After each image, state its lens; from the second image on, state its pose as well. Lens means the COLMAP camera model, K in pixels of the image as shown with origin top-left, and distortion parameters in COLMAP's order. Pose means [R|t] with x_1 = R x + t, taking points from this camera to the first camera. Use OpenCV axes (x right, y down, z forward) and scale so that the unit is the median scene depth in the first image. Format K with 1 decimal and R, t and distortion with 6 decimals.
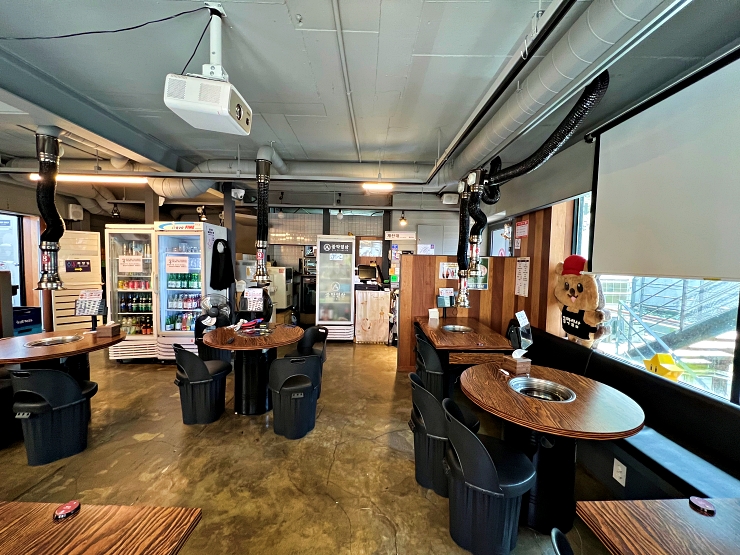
lens RADIAL K [[296.7, 0, 370.7], [0, 296.7, 276.0], [0, 0, 1]] dist [0.000253, -0.000426]
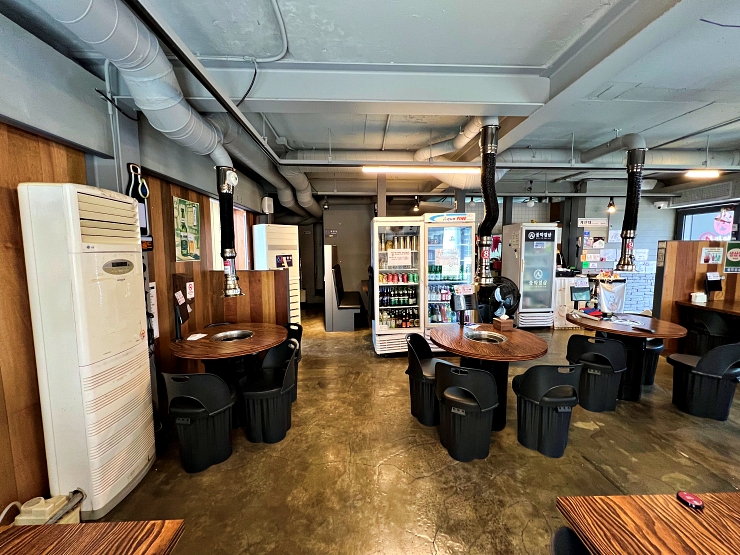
lens RADIAL K [[296.7, 0, 370.1], [0, 296.7, 276.6], [0, 0, 1]] dist [0.000253, -0.000426]
pose [[0.998800, -0.029447, 0.039146, -0.910350], [0.027607, 0.998525, 0.046749, -0.024287], [-0.040465, -0.045612, 0.998139, 0.016755]]
